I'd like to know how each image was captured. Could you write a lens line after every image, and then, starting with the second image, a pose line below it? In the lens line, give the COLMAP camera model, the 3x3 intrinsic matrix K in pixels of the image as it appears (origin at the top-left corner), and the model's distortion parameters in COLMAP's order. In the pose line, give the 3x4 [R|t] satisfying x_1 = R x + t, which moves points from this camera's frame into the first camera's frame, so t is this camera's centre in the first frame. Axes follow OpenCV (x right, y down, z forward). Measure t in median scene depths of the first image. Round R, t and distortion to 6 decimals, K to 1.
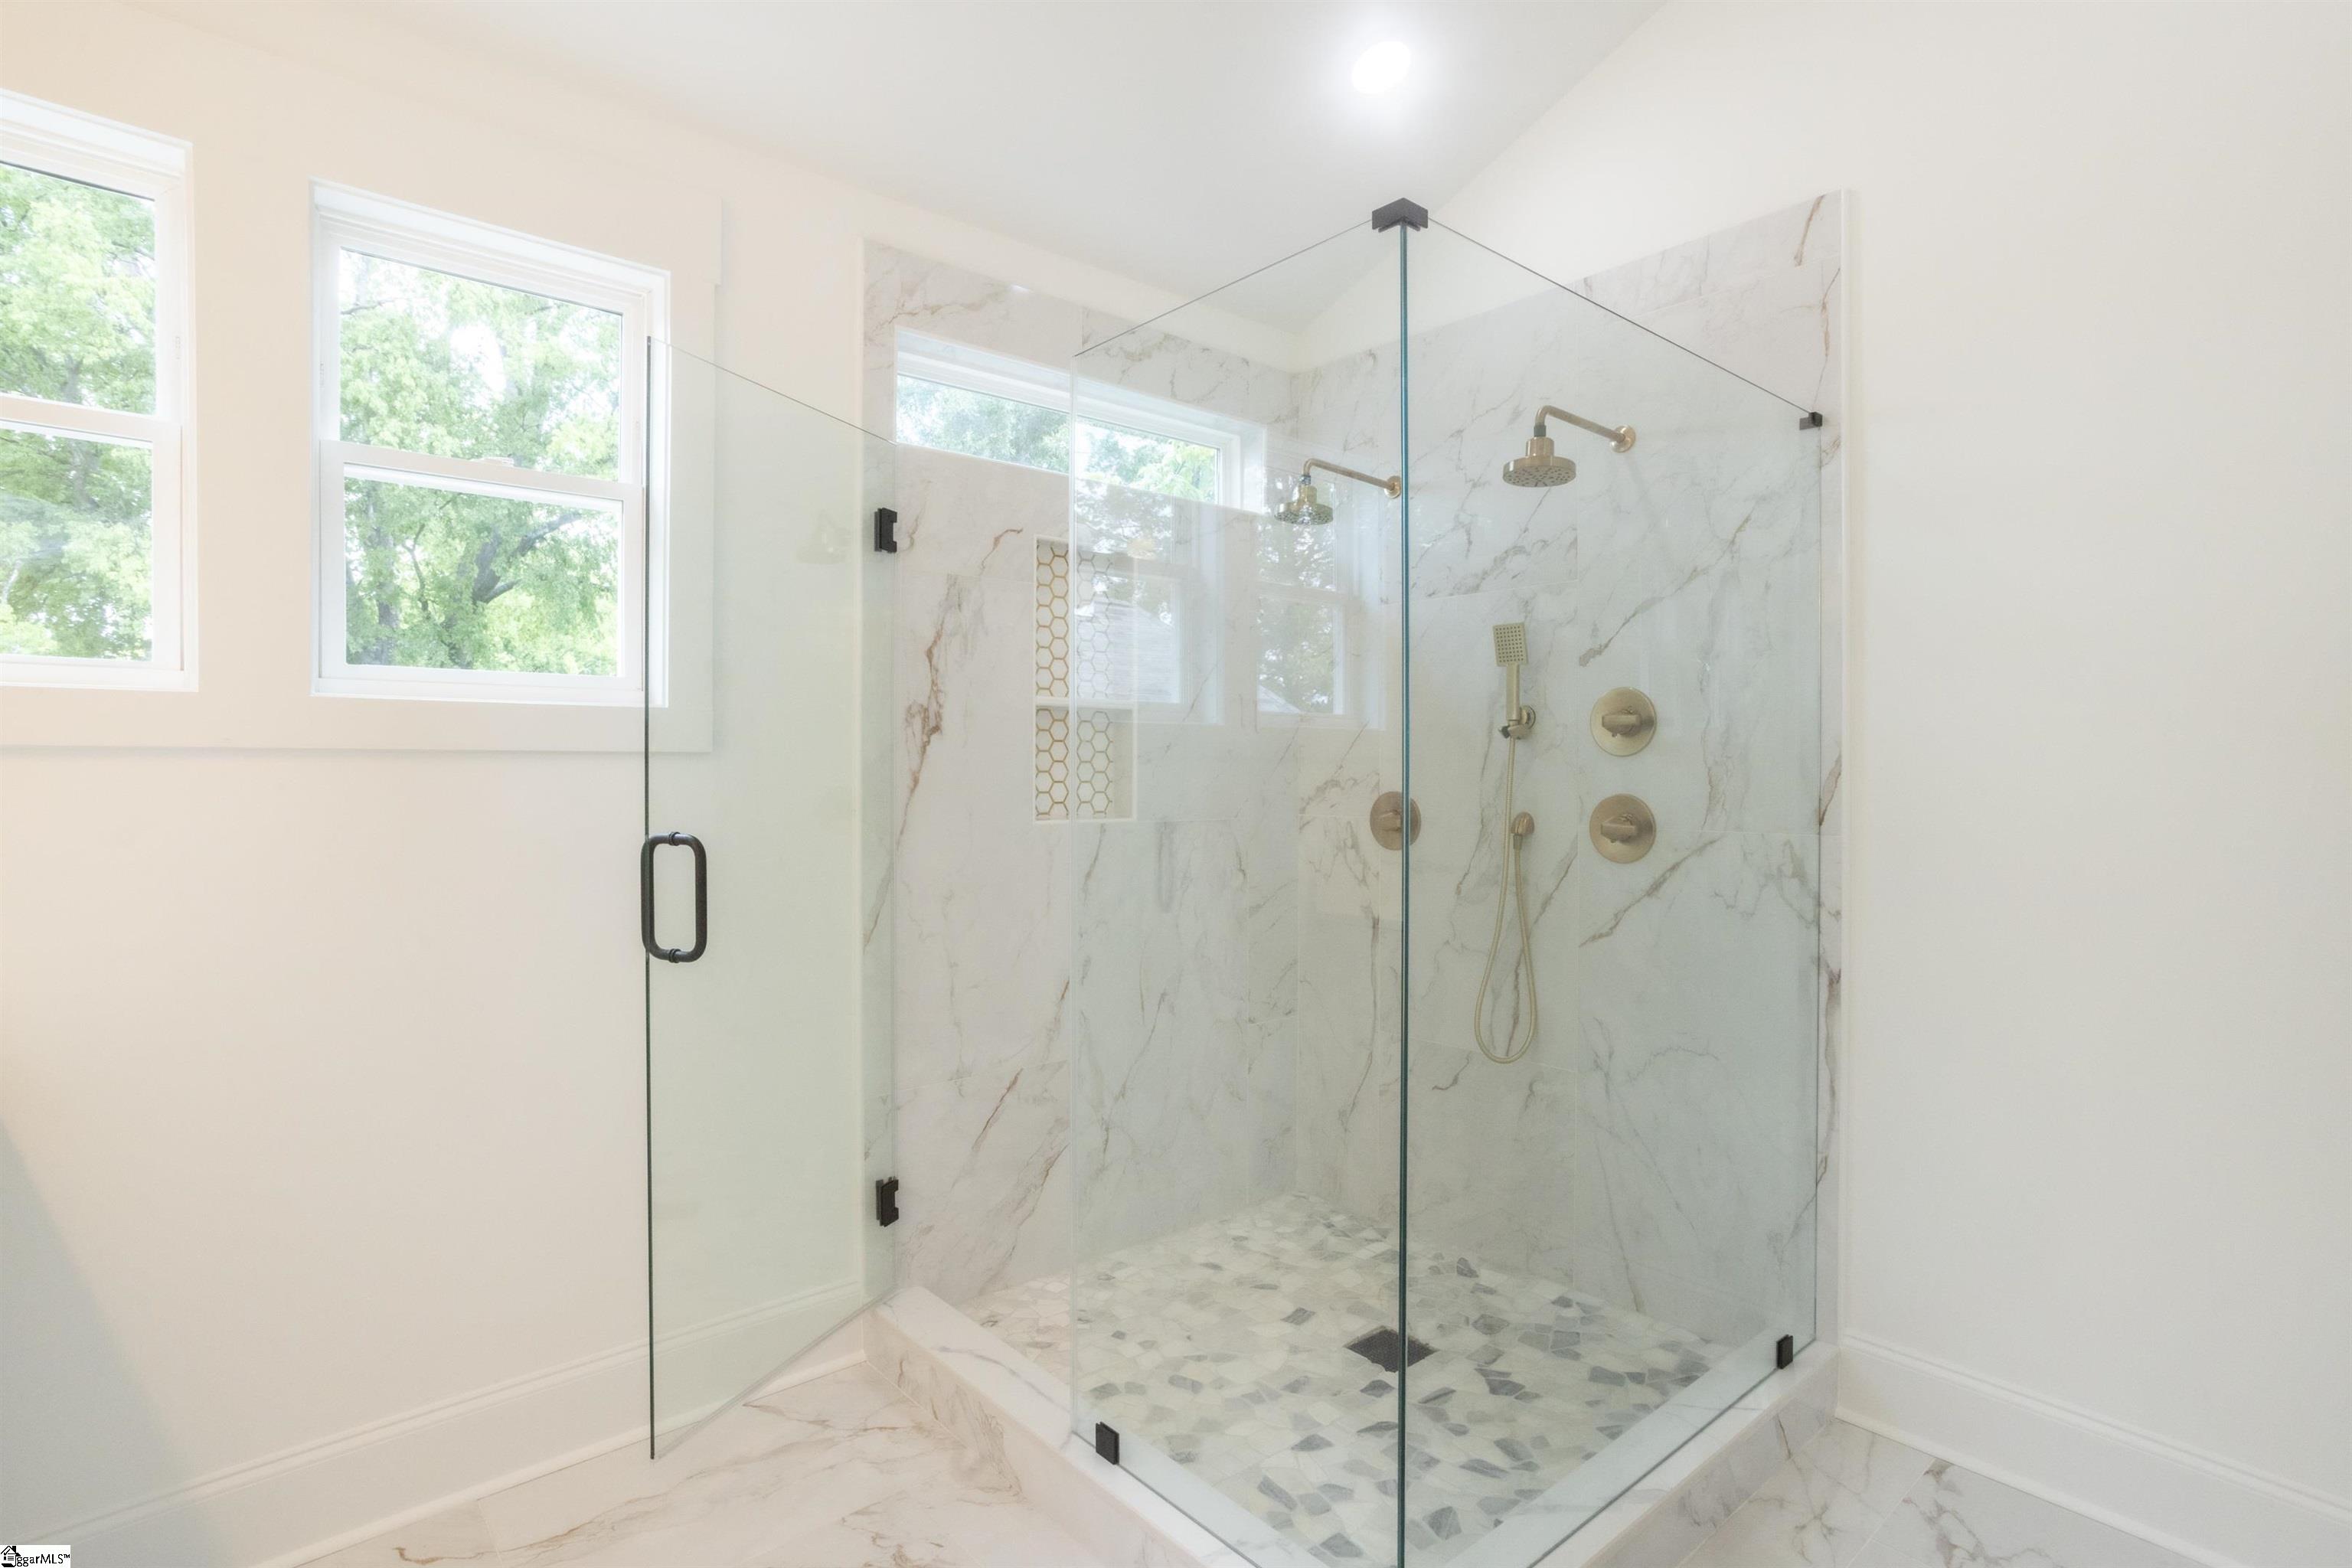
lens RADIAL K [[1155.7, 0, 1161.3], [0, 1155.7, 776.6], [0, 0, 1]] dist [-0.047092, 0.035081]
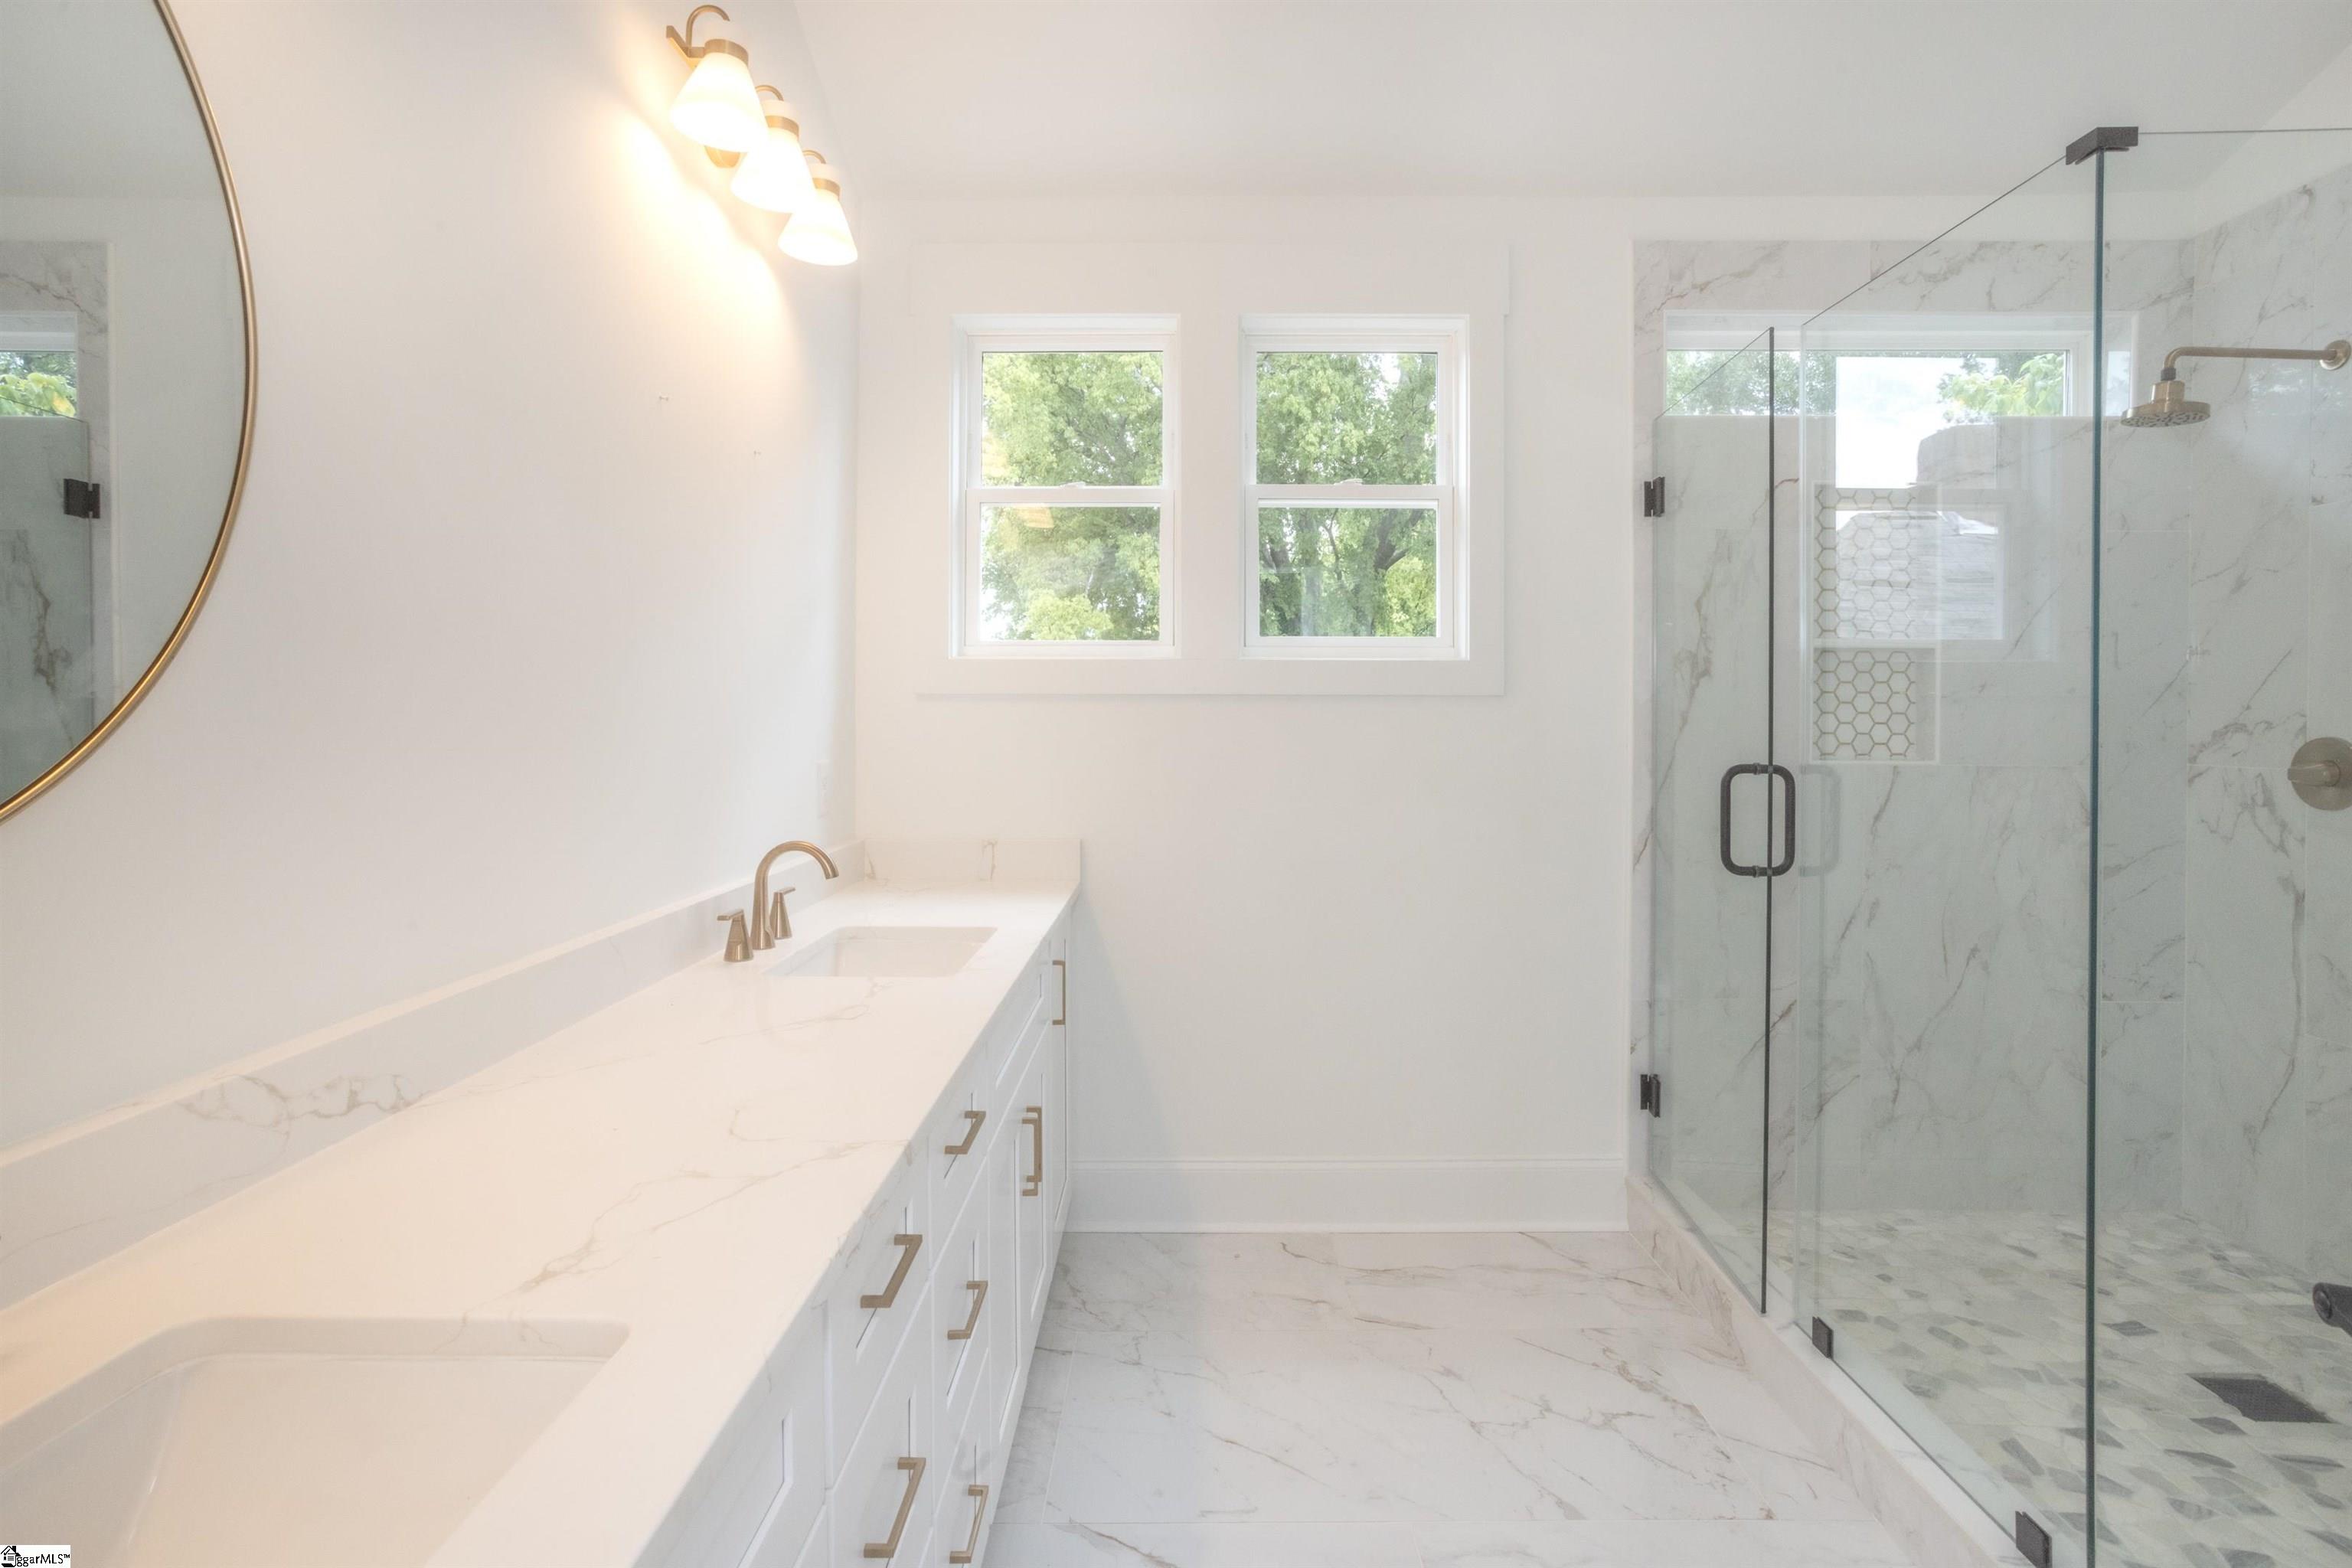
lens RADIAL K [[1175.8, 0, 1177.2], [0, 1175.8, 724.2], [0, 0, 1]] dist [-0.047494, 0.026741]
pose [[0.756127, 0.004310, -0.654410, 0.121674], [-0.004689, 0.999988, 0.001168, 0.006746], [0.654408, 0.002185, 0.756139, -0.129865]]
